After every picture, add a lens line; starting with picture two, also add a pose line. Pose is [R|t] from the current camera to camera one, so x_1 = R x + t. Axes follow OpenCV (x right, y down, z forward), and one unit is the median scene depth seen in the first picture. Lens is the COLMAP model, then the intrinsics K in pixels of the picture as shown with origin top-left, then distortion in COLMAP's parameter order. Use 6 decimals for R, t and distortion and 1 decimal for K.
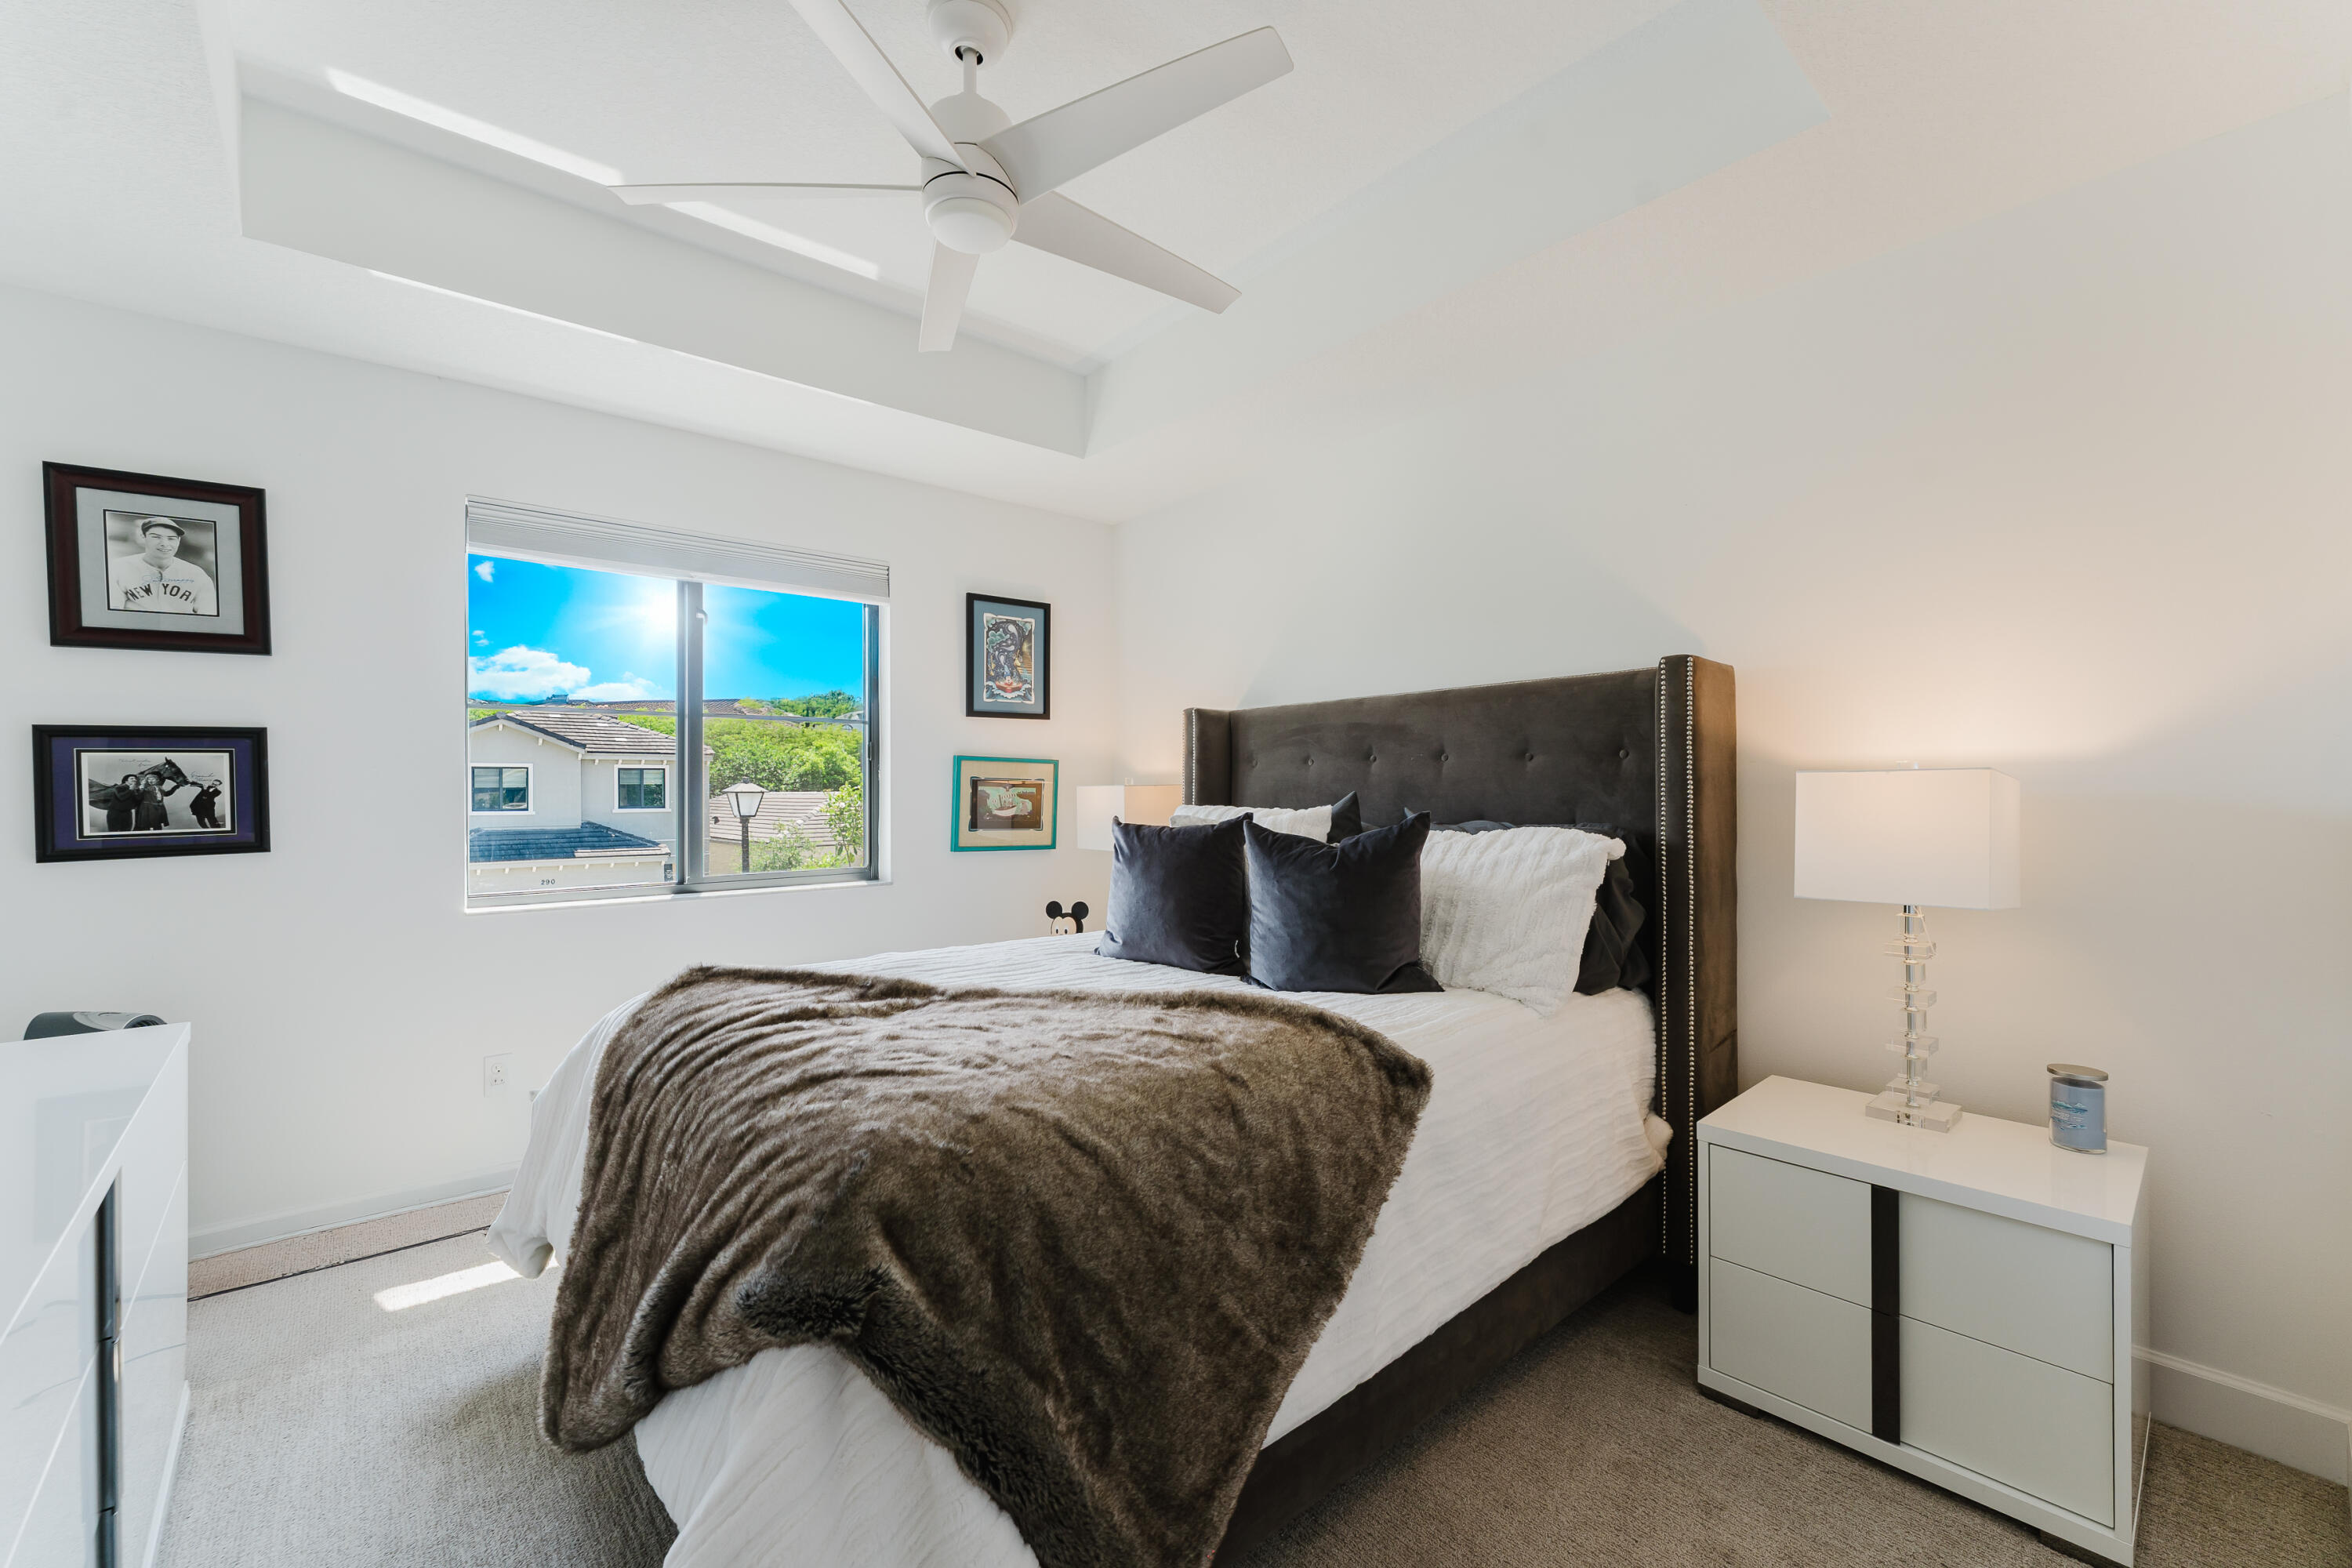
lens RADIAL K [[916.3, 0, 1177.0], [0, 916.3, 776.9], [0, 0, 1]] dist [0.002456, -0.000170]
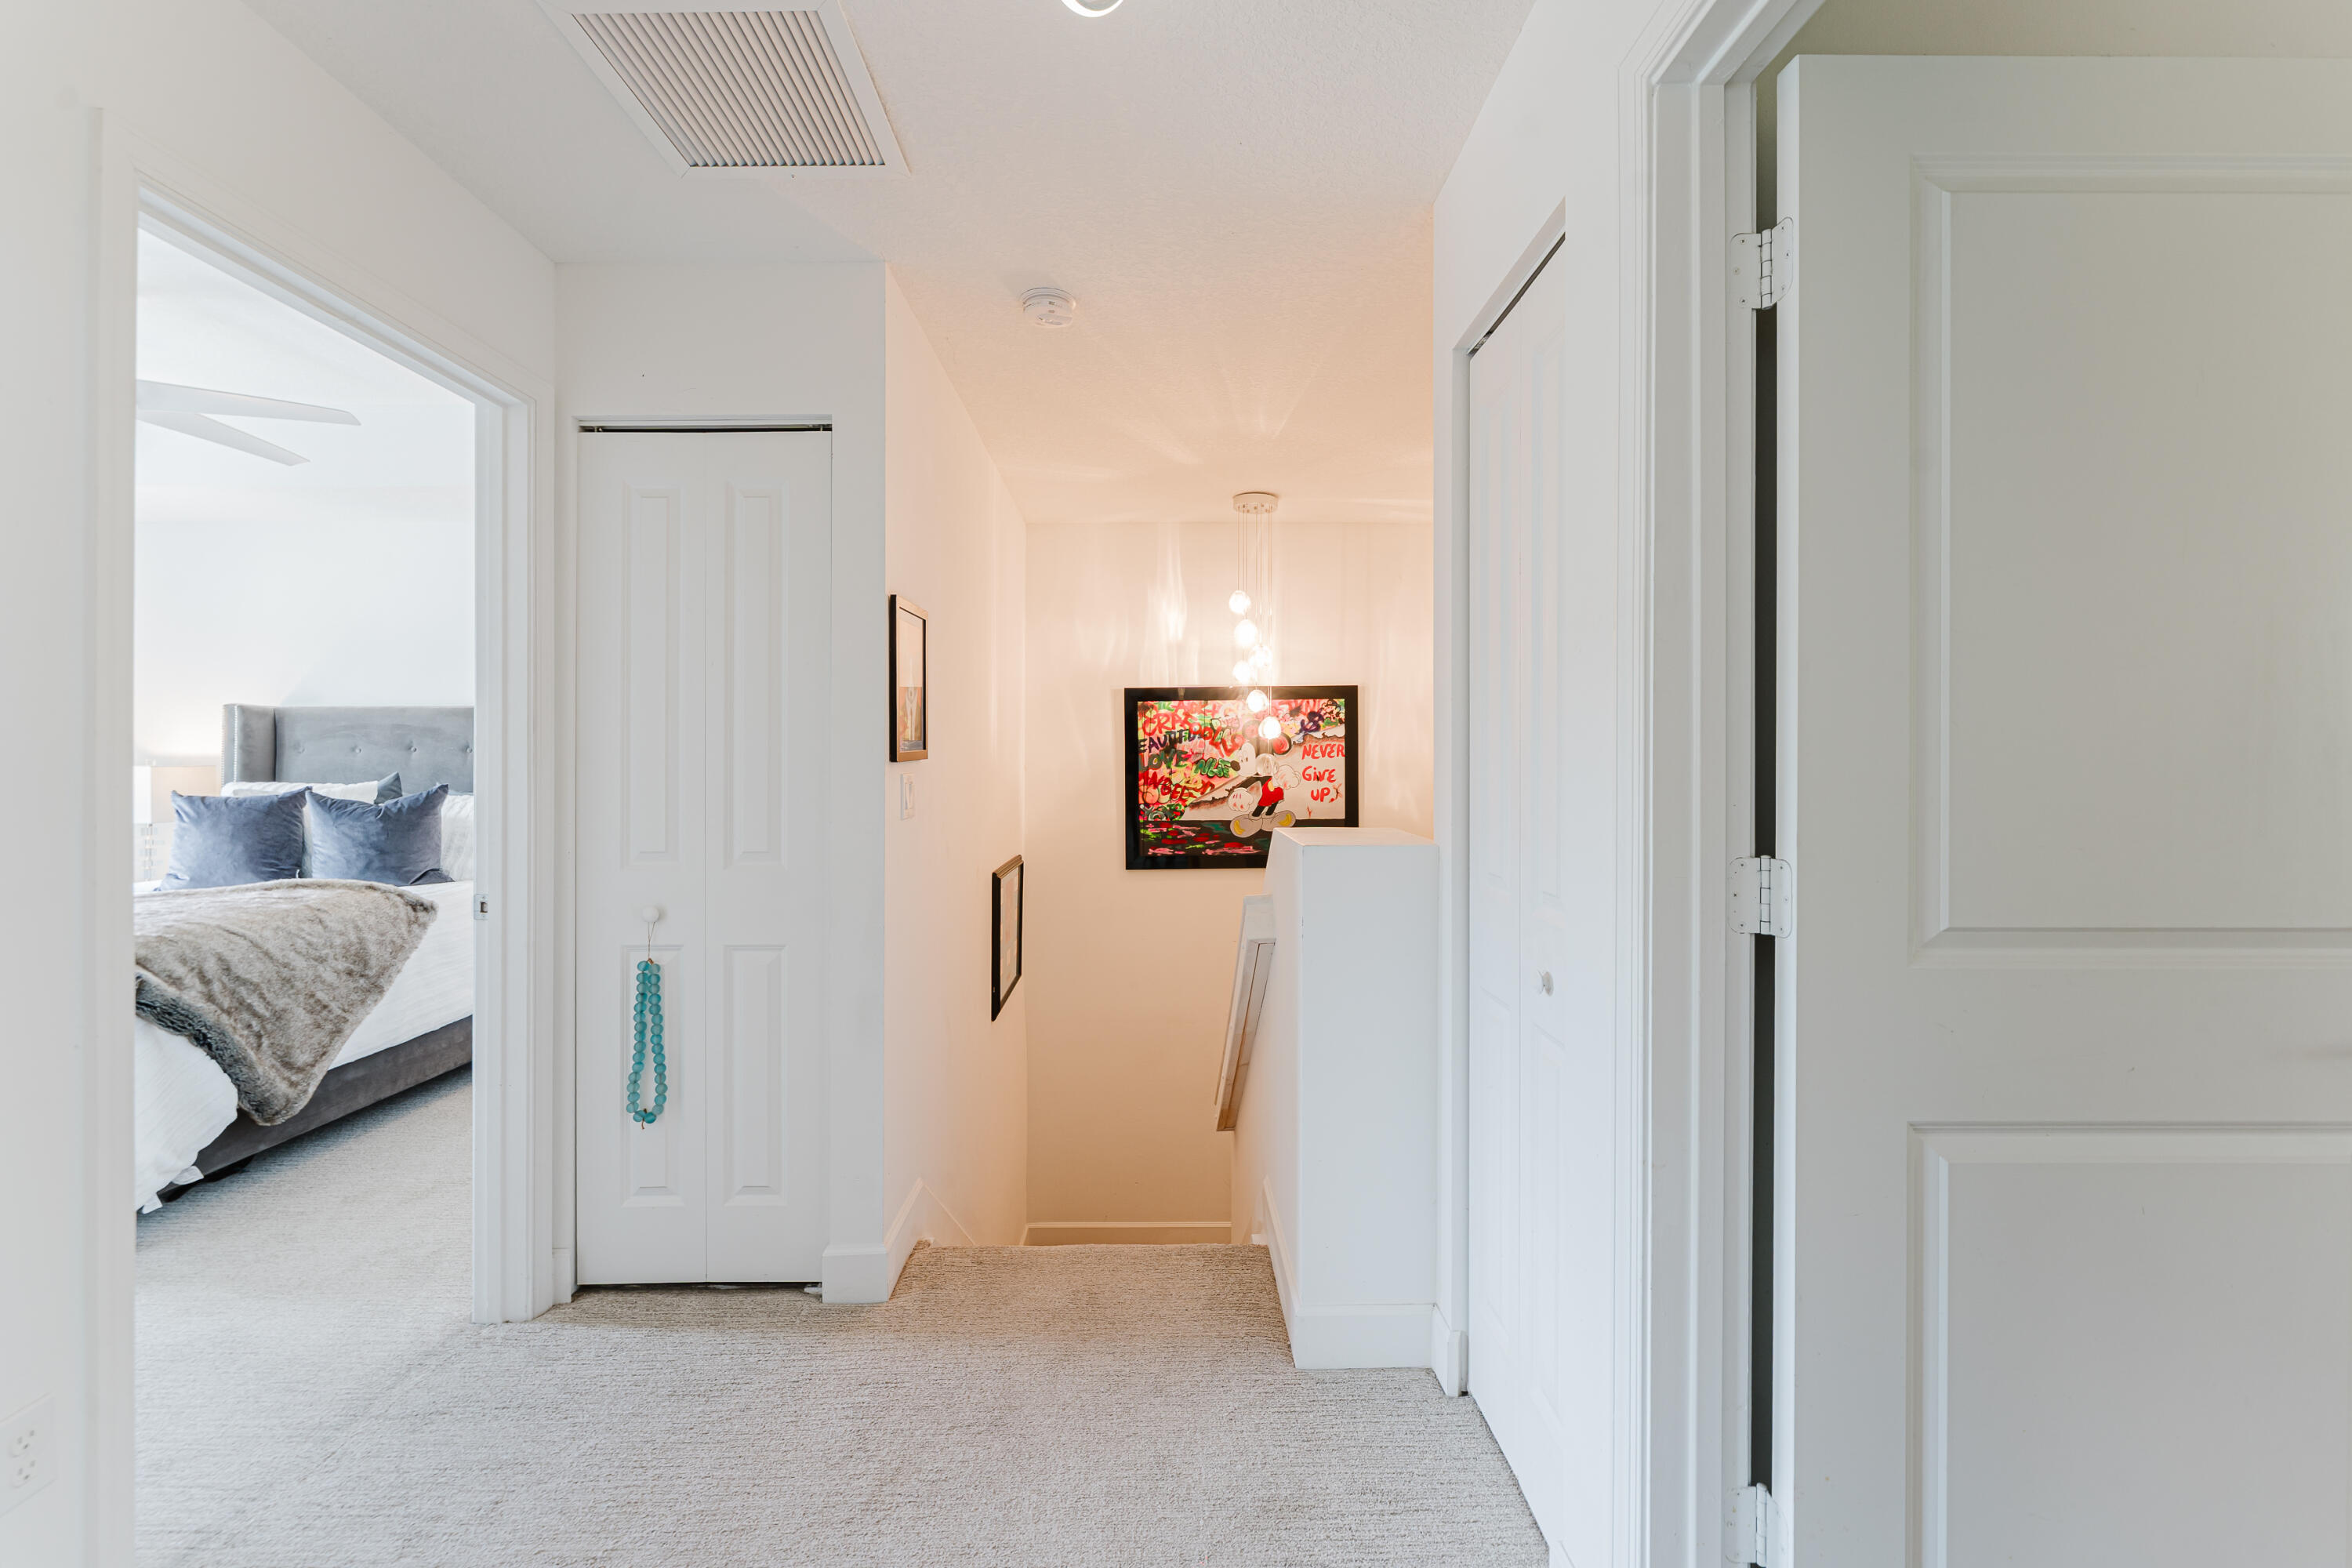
lens RADIAL K [[972.4, 0, 1174.3], [0, 972.4, 768.8], [0, 0, 1]] dist [-0.003222, -0.000493]
pose [[0.654487, 0.003055, 0.756067, -0.330235], [-0.014399, 0.999861, 0.008425, -0.040120], [-0.755936, -0.016401, 0.654440, -1.898521]]
